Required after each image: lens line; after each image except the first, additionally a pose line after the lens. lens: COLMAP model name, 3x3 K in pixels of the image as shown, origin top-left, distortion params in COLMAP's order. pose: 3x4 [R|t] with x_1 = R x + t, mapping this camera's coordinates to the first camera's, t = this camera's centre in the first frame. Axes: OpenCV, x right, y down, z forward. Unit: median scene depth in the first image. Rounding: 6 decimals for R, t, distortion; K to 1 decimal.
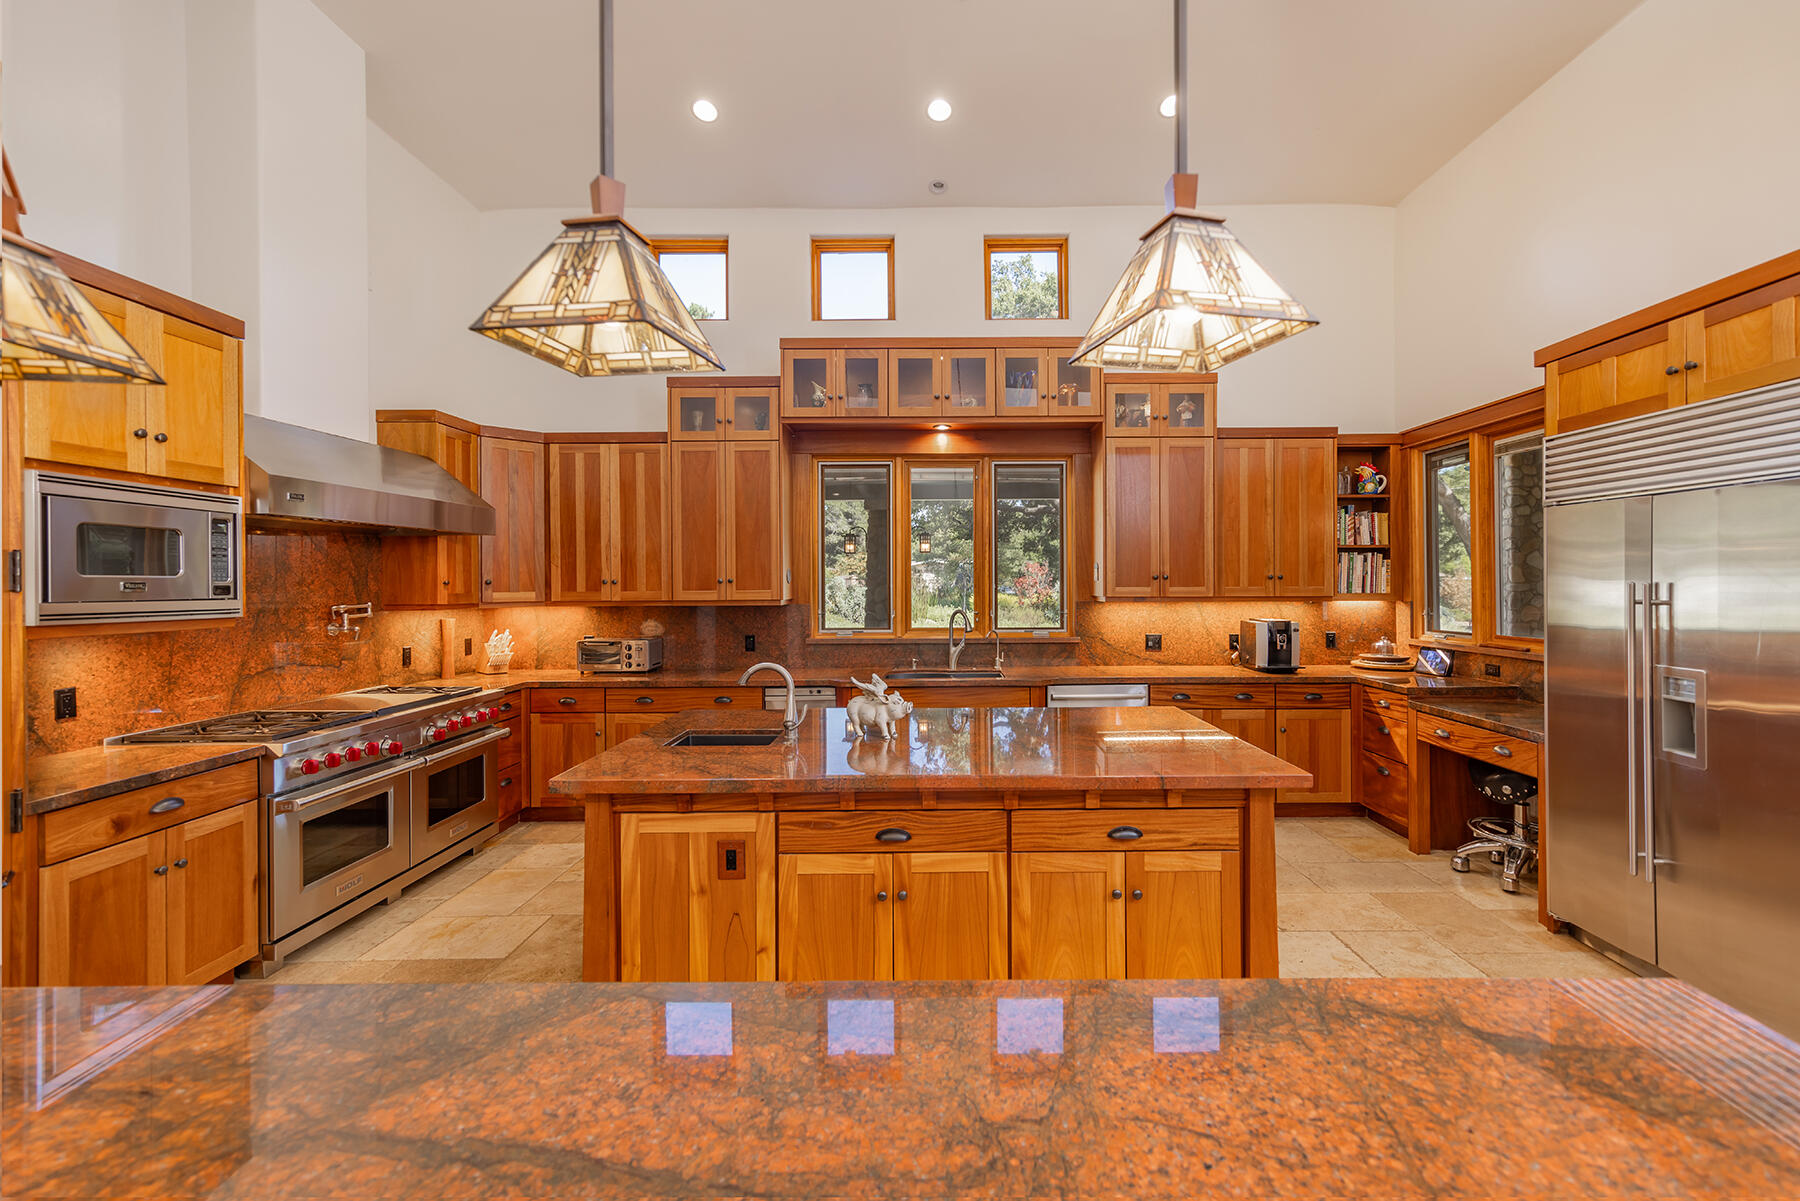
lens RADIAL K [[777.3, 0, 901.8], [0, 777.3, 586.9], [0, 0, 1]] dist [0.003056, 0.001255]
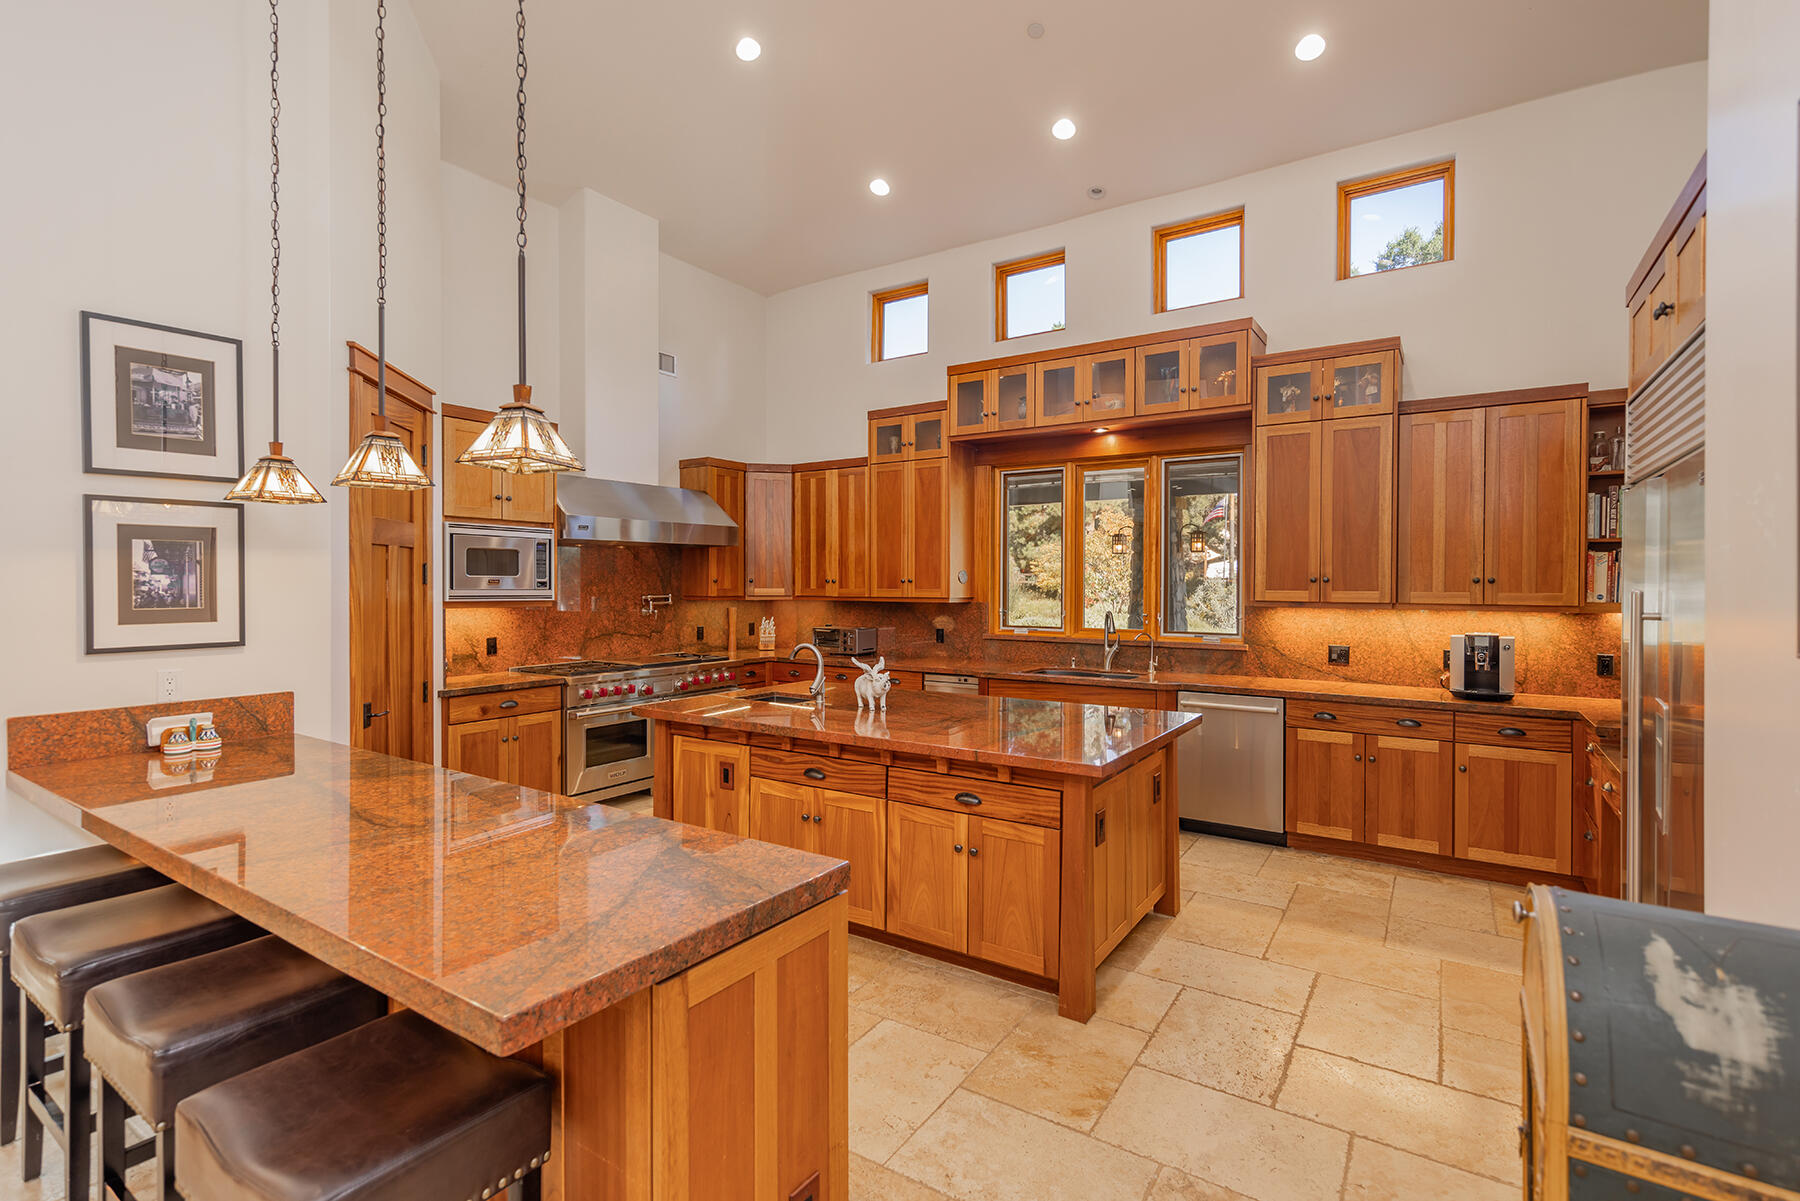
lens RADIAL K [[836.6, 0, 898.7], [0, 836.6, 594.6], [0, 0, 1]] dist [0.003299, 0.000357]
pose [[0.831792, 0.015091, -0.554883, 0.465909], [-0.010805, 0.999881, 0.010996, -0.000868], [0.554983, -0.003151, 0.831856, -0.052918]]
